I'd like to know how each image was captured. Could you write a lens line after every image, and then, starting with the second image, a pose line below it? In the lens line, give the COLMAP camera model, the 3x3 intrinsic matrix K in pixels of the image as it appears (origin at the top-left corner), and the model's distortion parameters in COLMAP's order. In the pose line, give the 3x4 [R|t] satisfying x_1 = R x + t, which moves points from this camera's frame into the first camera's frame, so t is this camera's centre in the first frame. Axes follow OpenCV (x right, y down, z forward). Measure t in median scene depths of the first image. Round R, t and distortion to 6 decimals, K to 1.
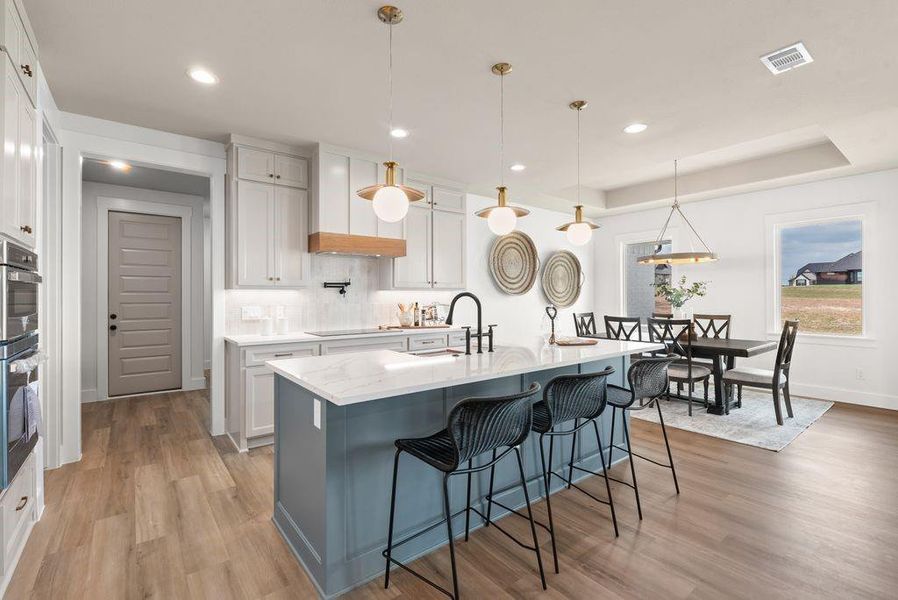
lens RADIAL K [[406.6, 0, 450.9], [0, 406.6, 294.9], [0, 0, 1]] dist [0.000685, 0.000085]
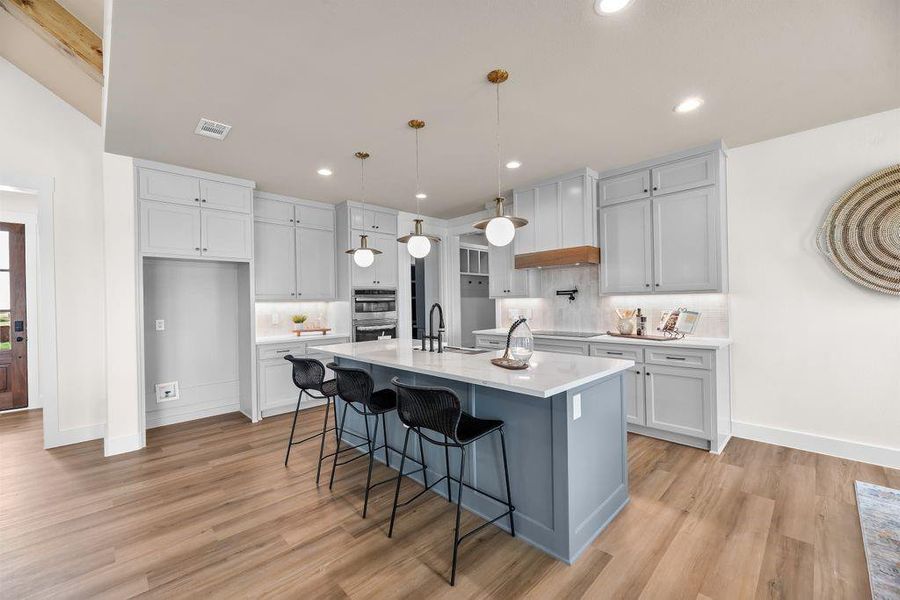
lens RADIAL K [[362.6, 0, 452.6], [0, 362.6, 301.5], [0, 0, 1]] dist [-0.000753, 0.000066]
pose [[0.109926, -0.000868, -0.993939, 0.995112], [0.021553, 0.999767, 0.001510, -0.010610], [0.993706, -0.021588, 0.109919, 0.783349]]
